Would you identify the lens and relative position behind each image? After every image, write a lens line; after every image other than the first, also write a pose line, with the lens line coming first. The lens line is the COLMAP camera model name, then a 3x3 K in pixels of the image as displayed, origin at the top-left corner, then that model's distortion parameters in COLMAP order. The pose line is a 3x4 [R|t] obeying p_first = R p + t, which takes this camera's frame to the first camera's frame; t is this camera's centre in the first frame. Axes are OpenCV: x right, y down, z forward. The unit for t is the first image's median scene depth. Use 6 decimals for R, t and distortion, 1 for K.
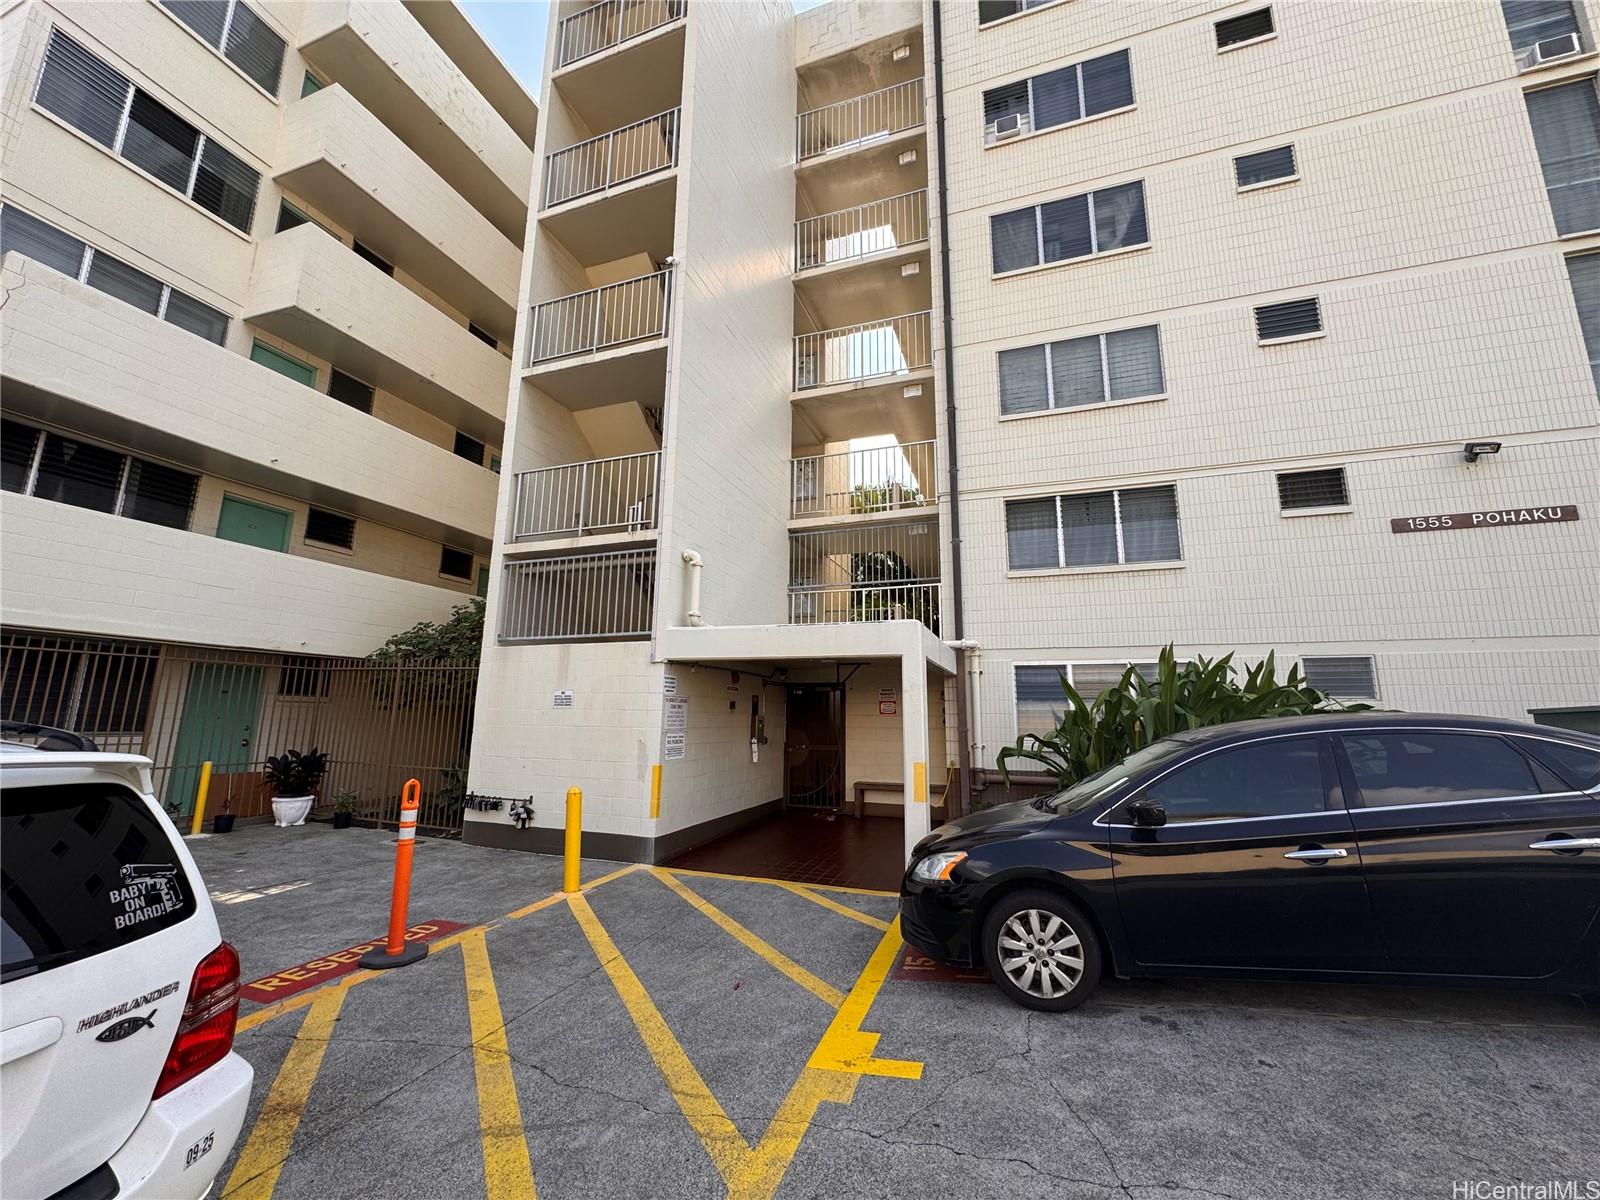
lens RADIAL K [[633.0, 0, 800.0], [0, 633.0, 600.0], [0, 0, 1]] dist [-0.000464, -0.000271]
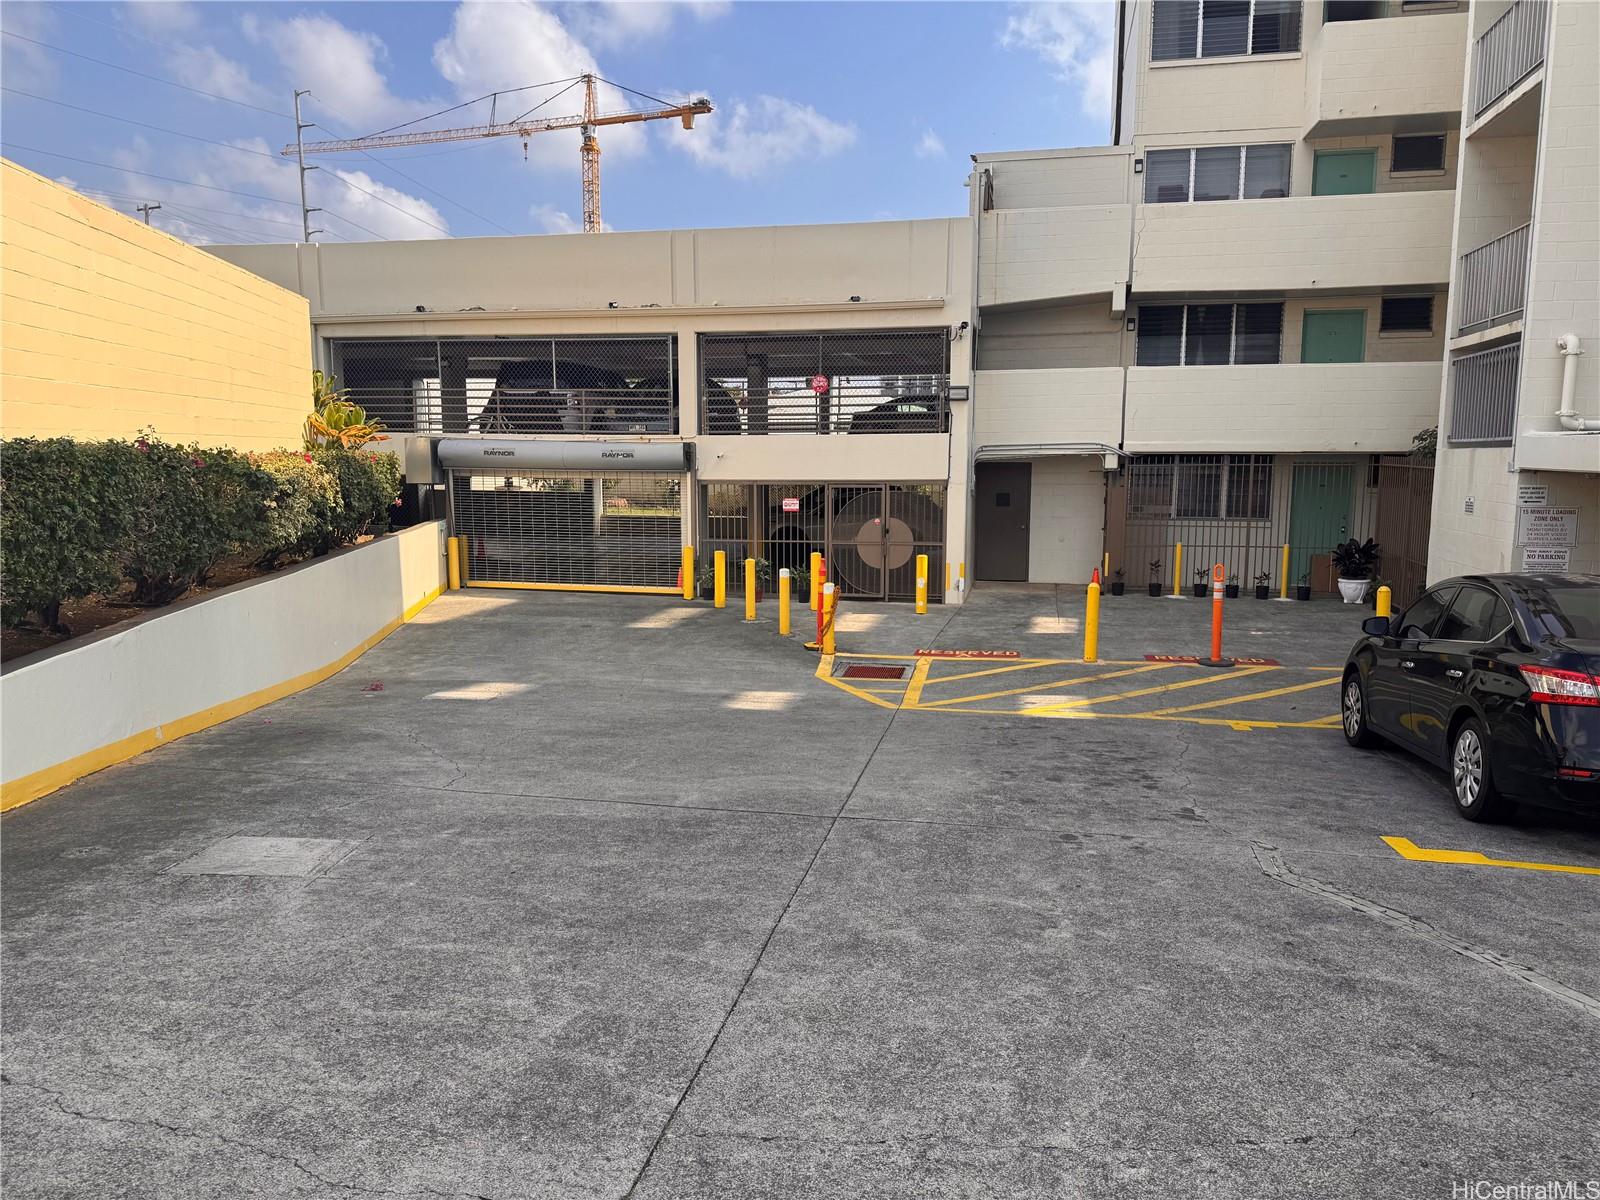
lens RADIAL K [[1132.1, 0, 800.0], [0, 1132.1, 600.0], [0, 0, 1]] dist [-0.000271, 0.000445]
pose [[0.122757, 0.115424, -0.985702, 0.992813], [0.181559, 0.973840, 0.136646, -0.102531], [0.975688, -0.195738, 0.098590, -0.167291]]
